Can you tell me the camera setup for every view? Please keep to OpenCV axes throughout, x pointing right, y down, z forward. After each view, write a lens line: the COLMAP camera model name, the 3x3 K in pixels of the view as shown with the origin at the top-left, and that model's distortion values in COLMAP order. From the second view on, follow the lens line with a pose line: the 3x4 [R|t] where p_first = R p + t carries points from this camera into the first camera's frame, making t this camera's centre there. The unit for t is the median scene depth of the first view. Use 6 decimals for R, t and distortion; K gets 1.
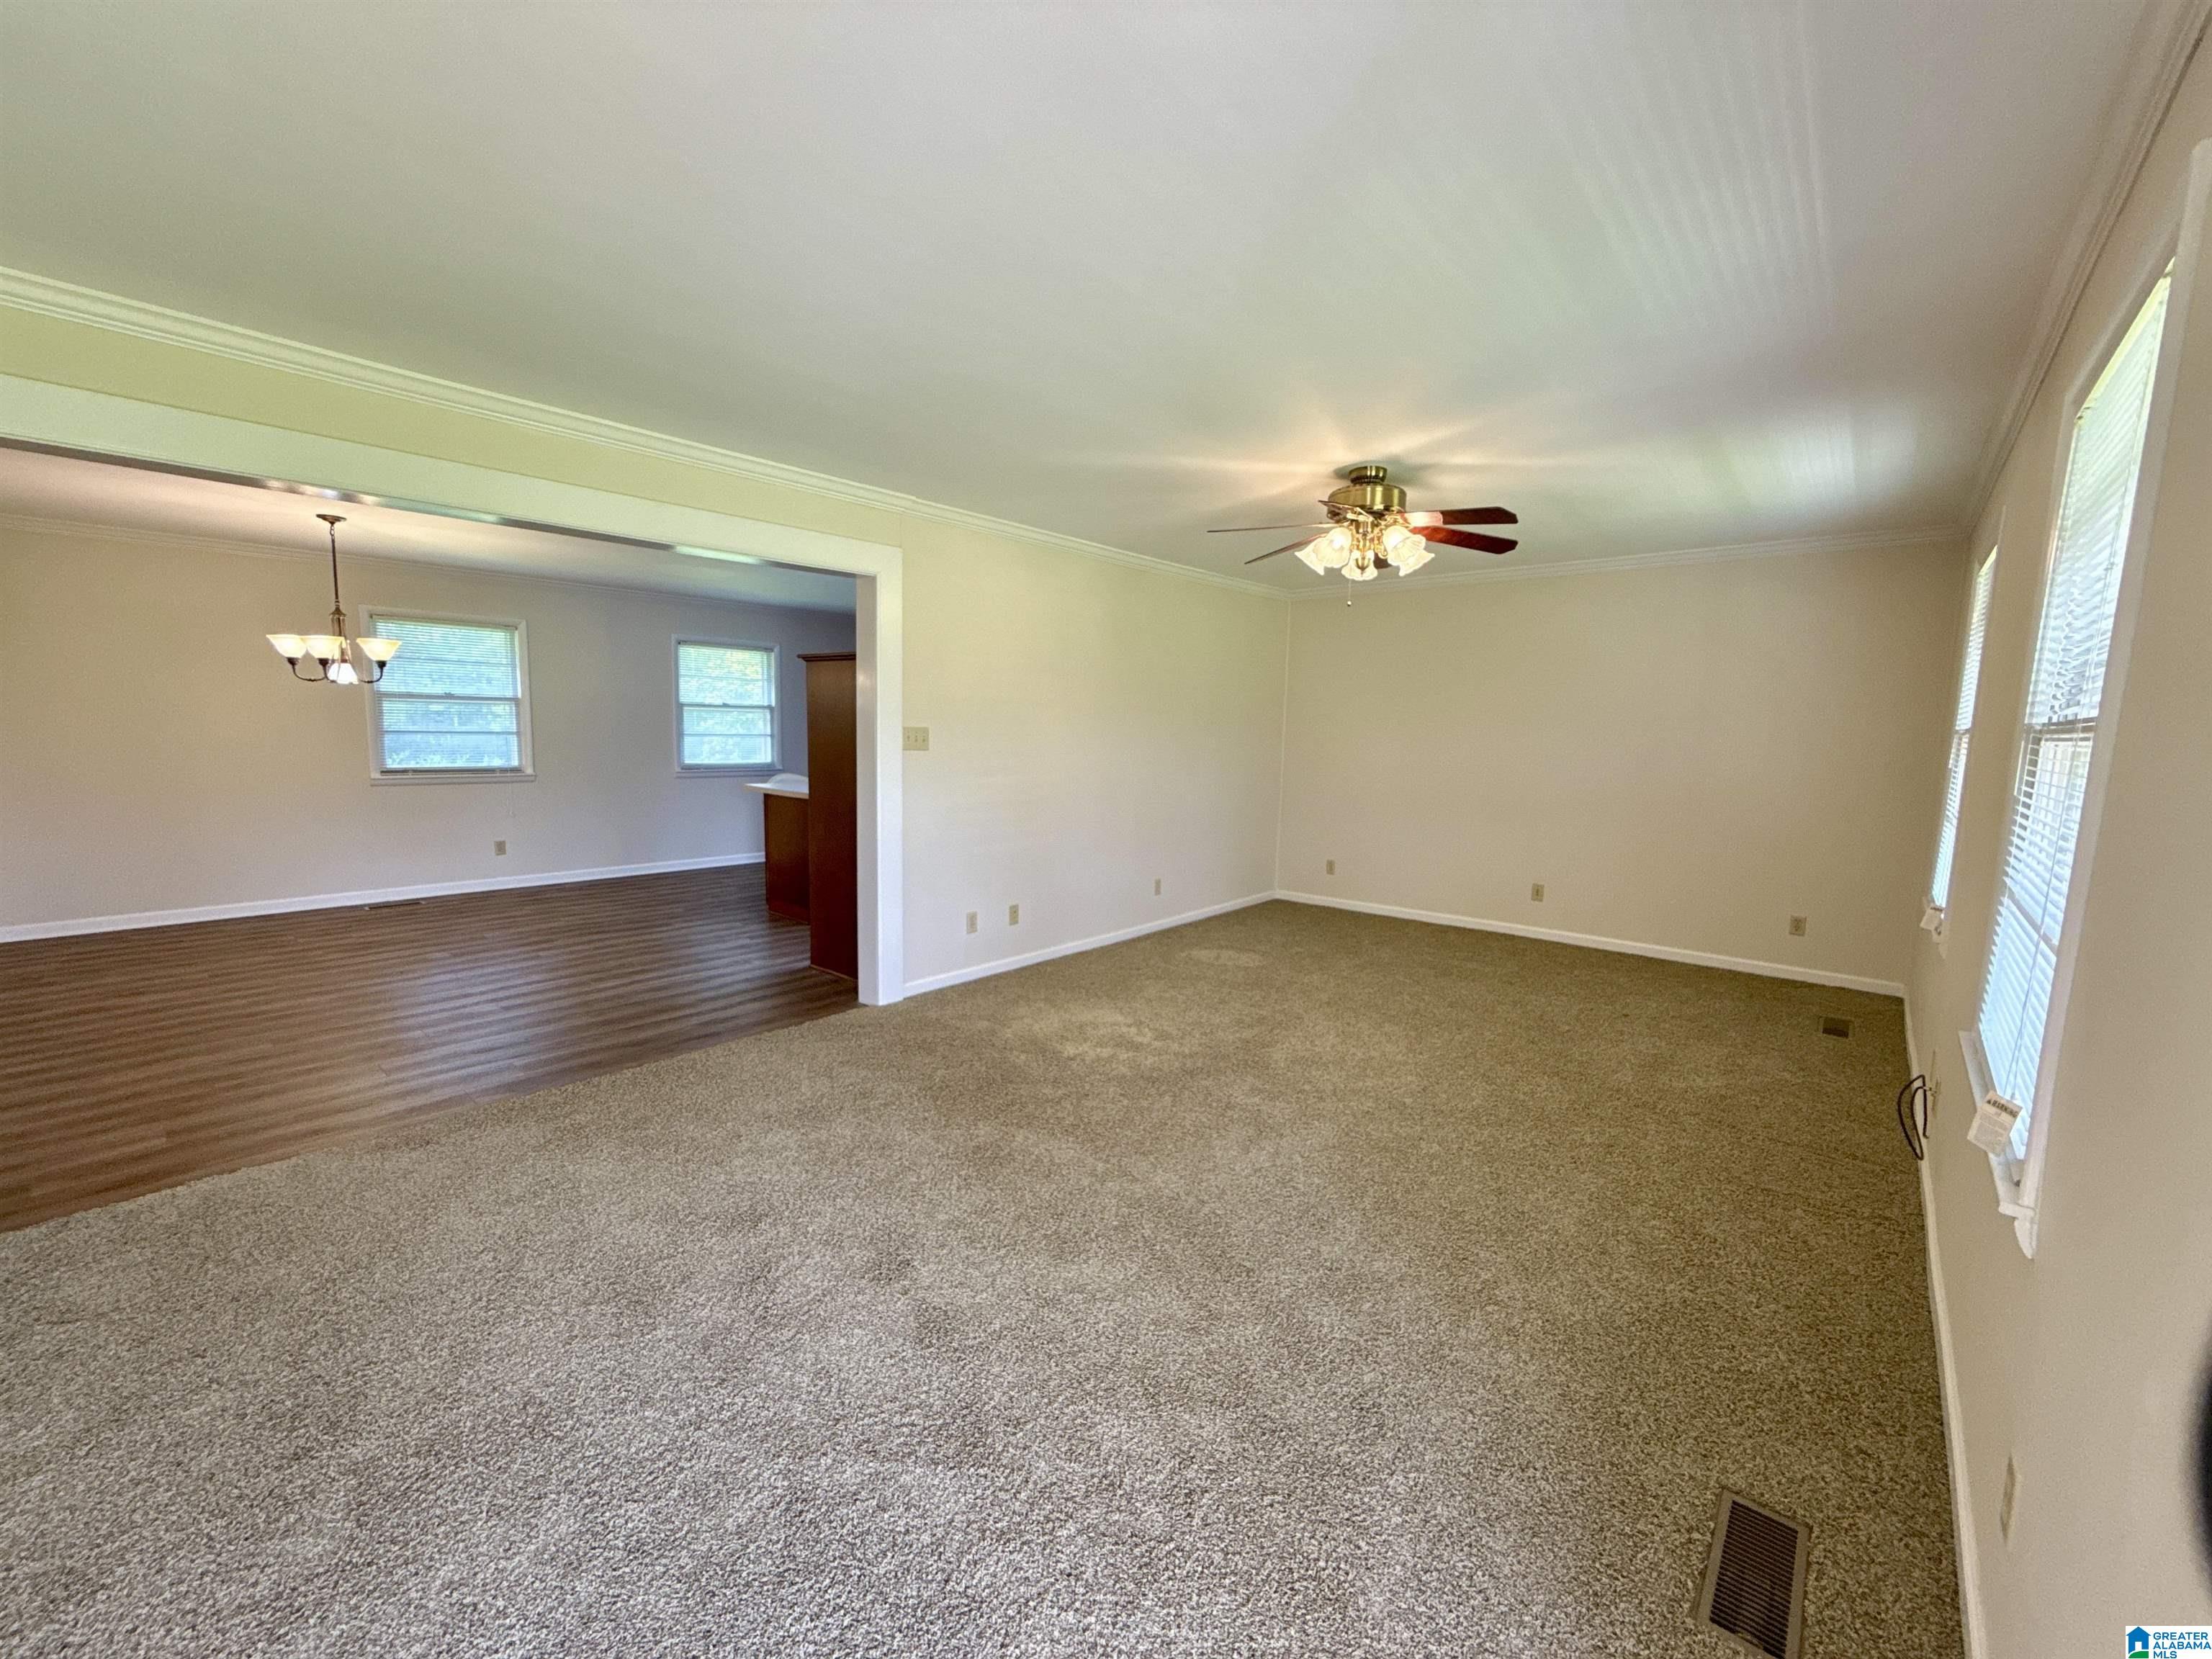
lens RADIAL K [[871.6, 0, 1097.2], [0, 871.6, 832.0], [0, 0, 1]] dist [0.002453, -0.000092]
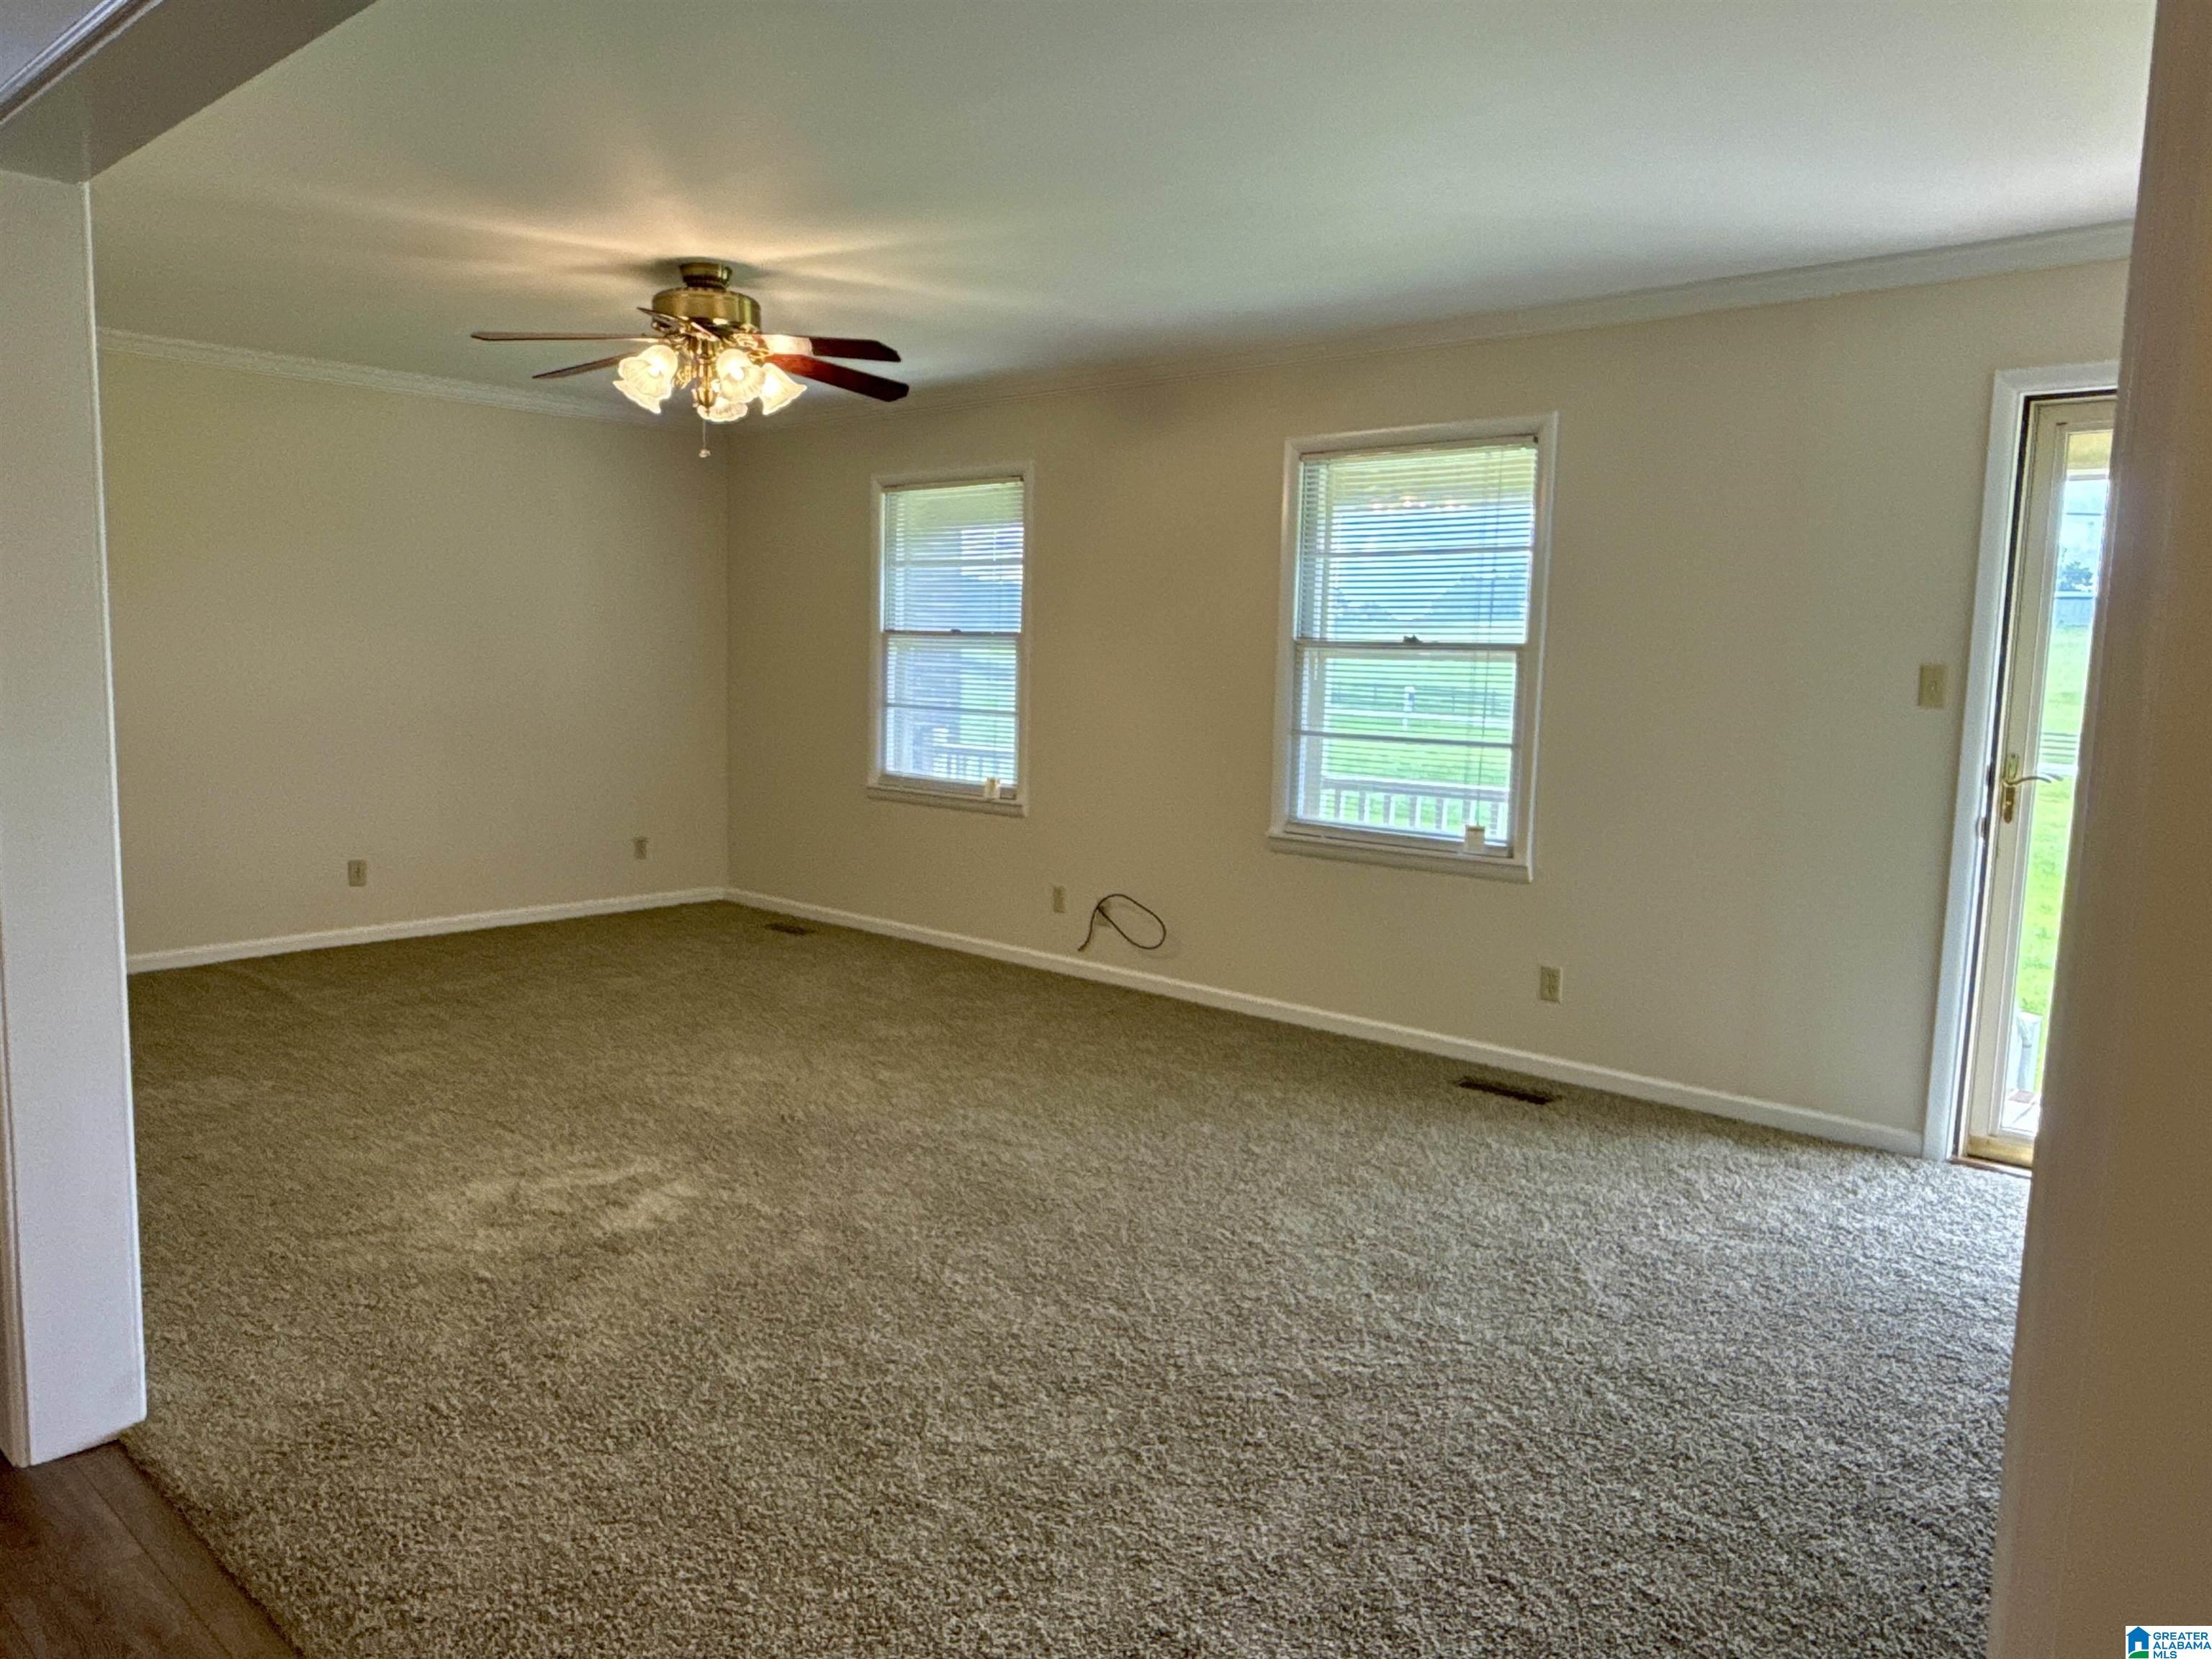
lens RADIAL K [[1529.0, 0, 1082.2], [0, 1529.0, 816.8], [0, 0, 1]] dist [-0.013724, 0.013776]
pose [[0.007626, -0.122226, 0.992473, -0.562097], [0.096470, 0.987962, 0.120929, -0.055429], [-0.995307, 0.094822, 0.019326, 0.391563]]
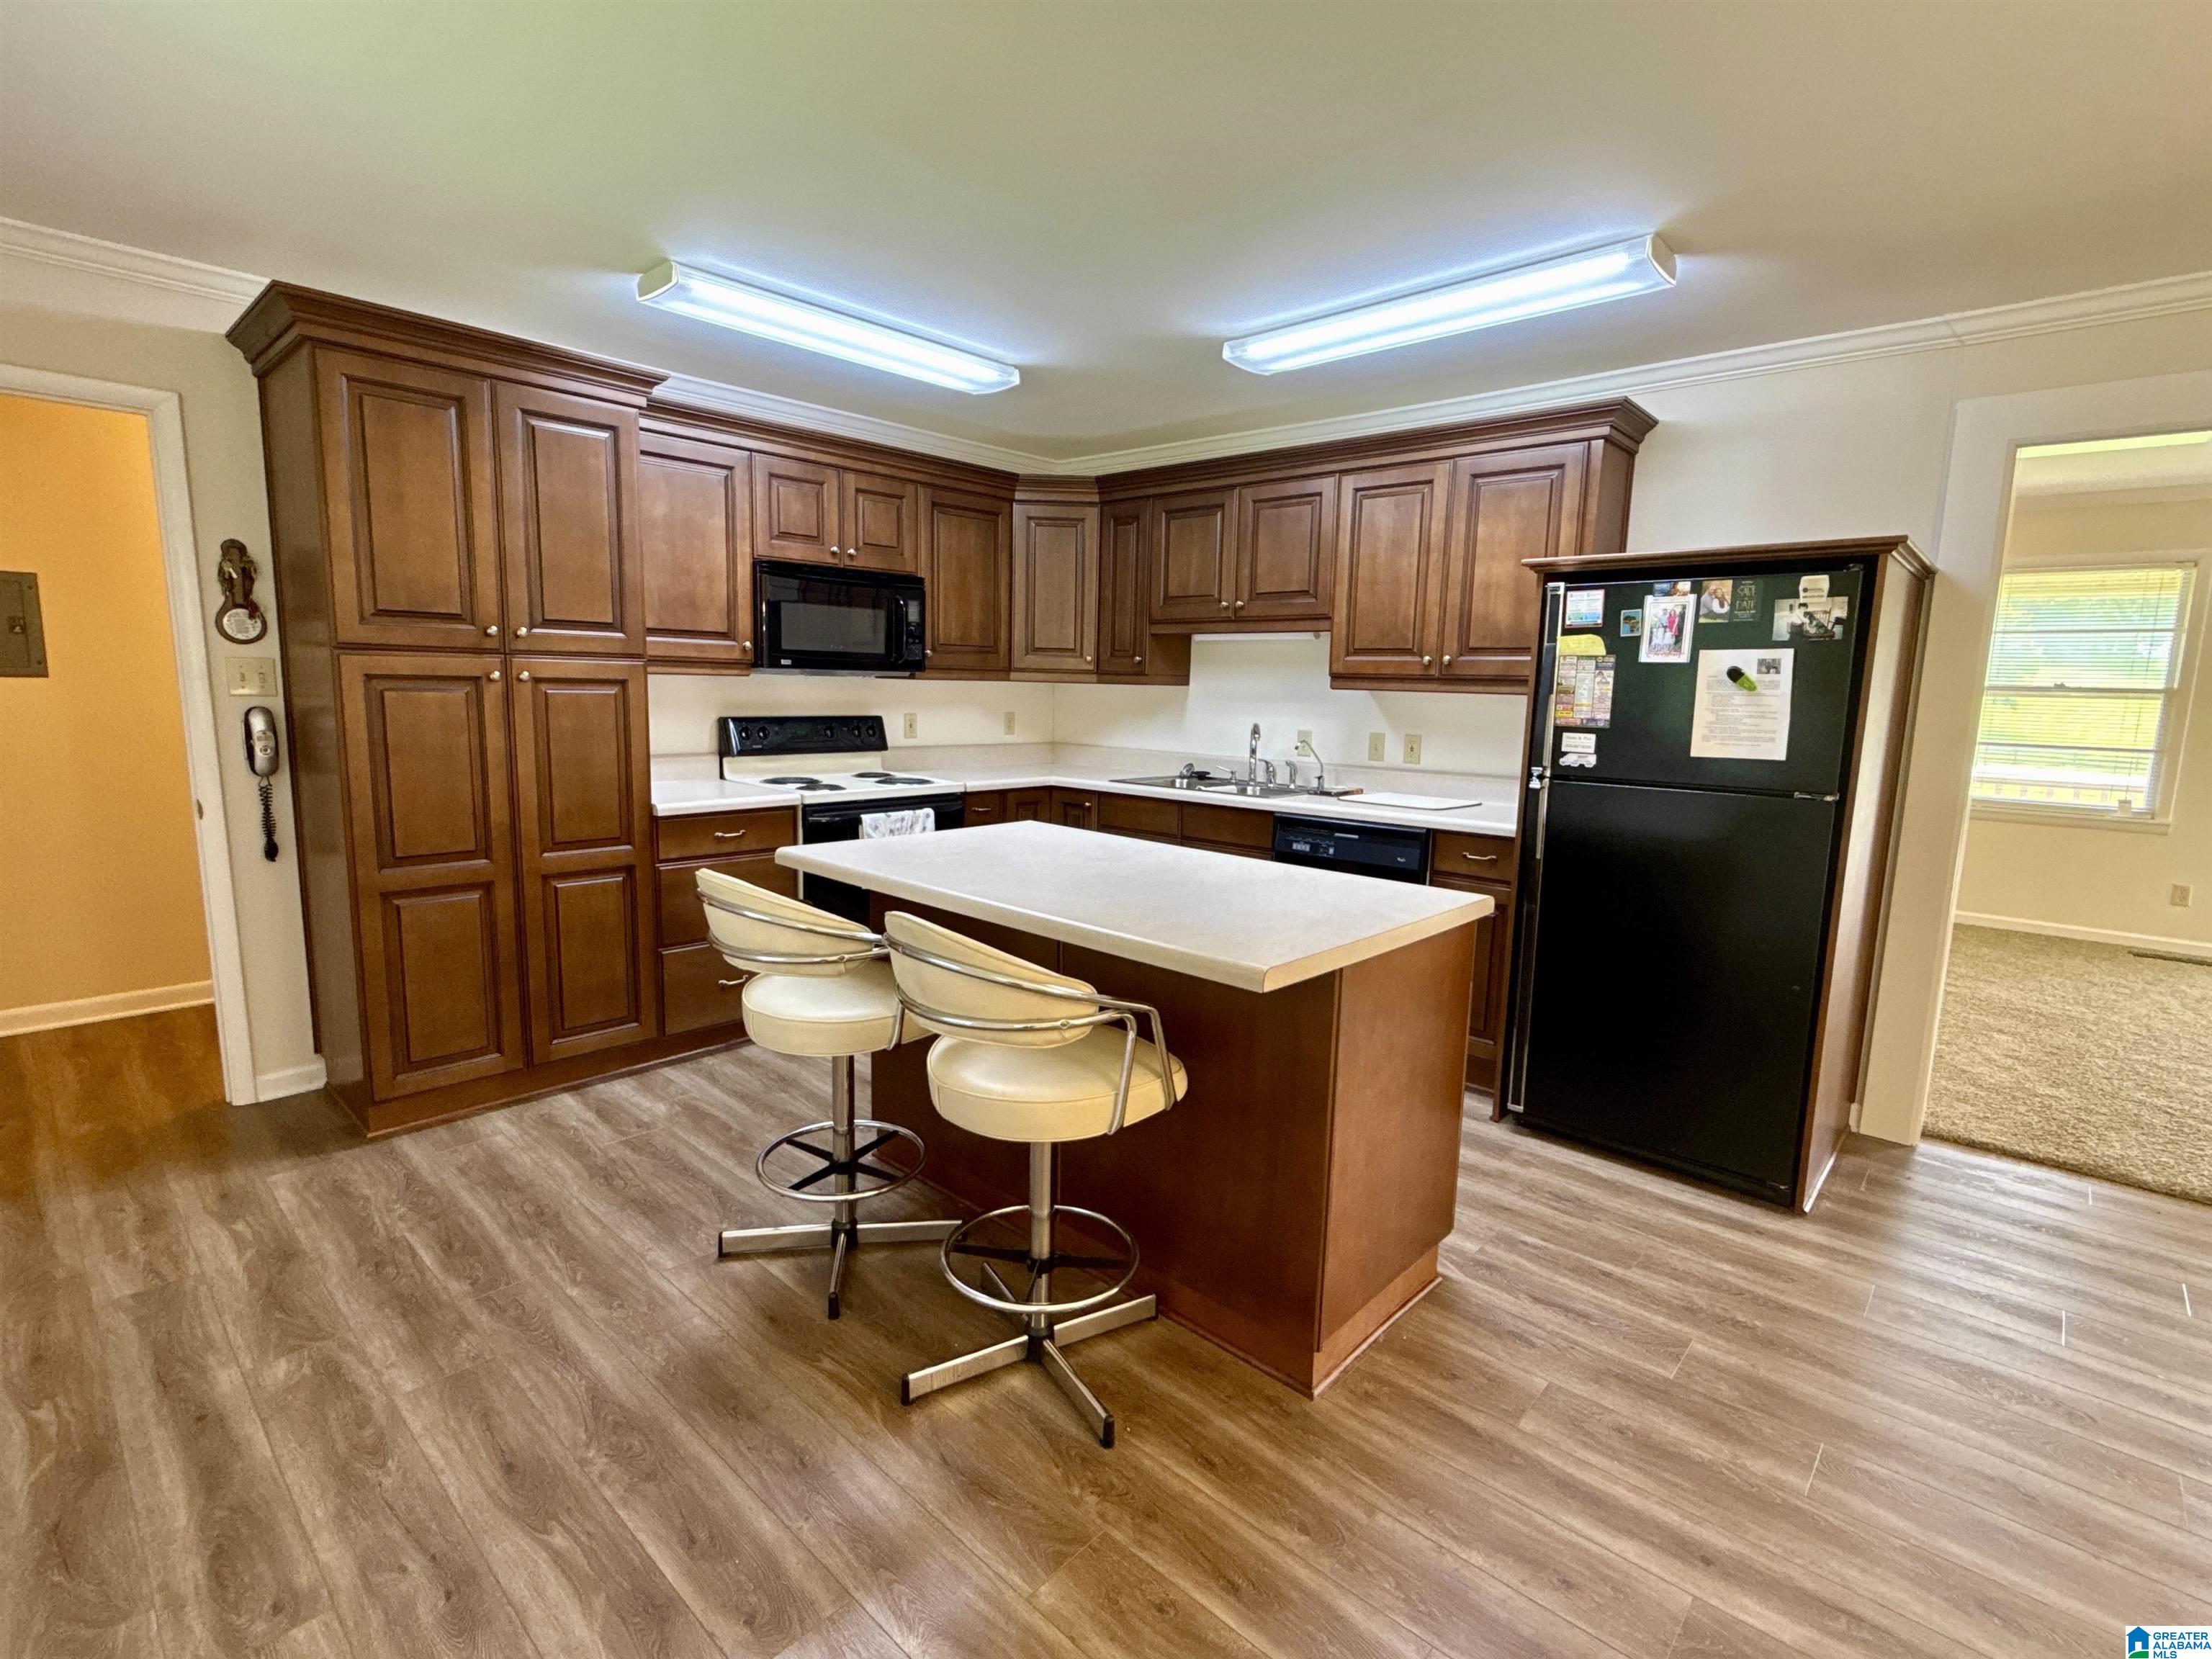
lens RADIAL K [[1042.2, 0, 1102.7], [0, 1042.2, 836.0], [0, 0, 1]] dist [0.000864, -0.000689]
pose [[0.019030, -0.166286, 0.985894, -0.676005], [0.098850, 0.981554, 0.163646, -0.137407], [-0.994920, 0.094341, 0.035116, 1.048989]]
